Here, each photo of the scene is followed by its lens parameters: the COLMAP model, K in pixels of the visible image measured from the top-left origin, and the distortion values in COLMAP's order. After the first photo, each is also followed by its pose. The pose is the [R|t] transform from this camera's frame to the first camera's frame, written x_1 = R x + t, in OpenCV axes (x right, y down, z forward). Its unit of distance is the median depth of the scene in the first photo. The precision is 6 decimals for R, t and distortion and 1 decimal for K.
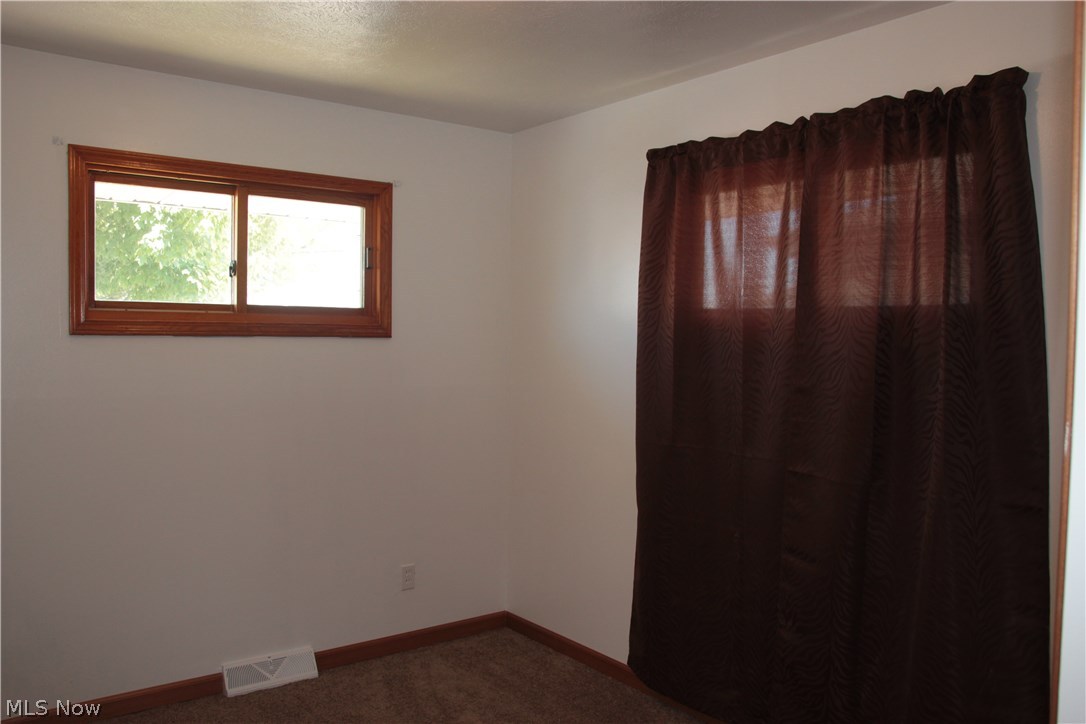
lens RADIAL K [[850.5, 0, 547.8], [0, 850.5, 372.0], [0, 0, 1]] dist [-0.115514, 0.117842]
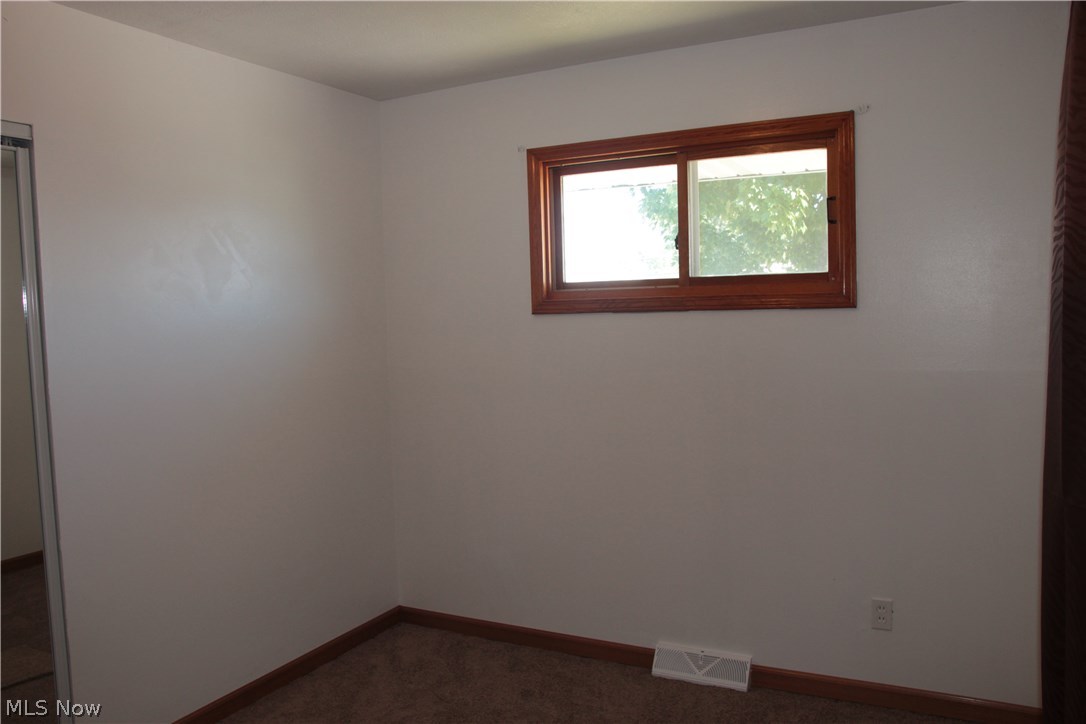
lens RADIAL K [[850.5, 0, 547.8], [0, 850.5, 372.0], [0, 0, 1]] dist [-0.115514, 0.117842]
pose [[0.428906, 0.042753, -0.902337, 0.464425], [-0.006897, 0.999005, 0.044054, -0.015408], [0.903323, -0.012671, 0.428774, 0.470446]]
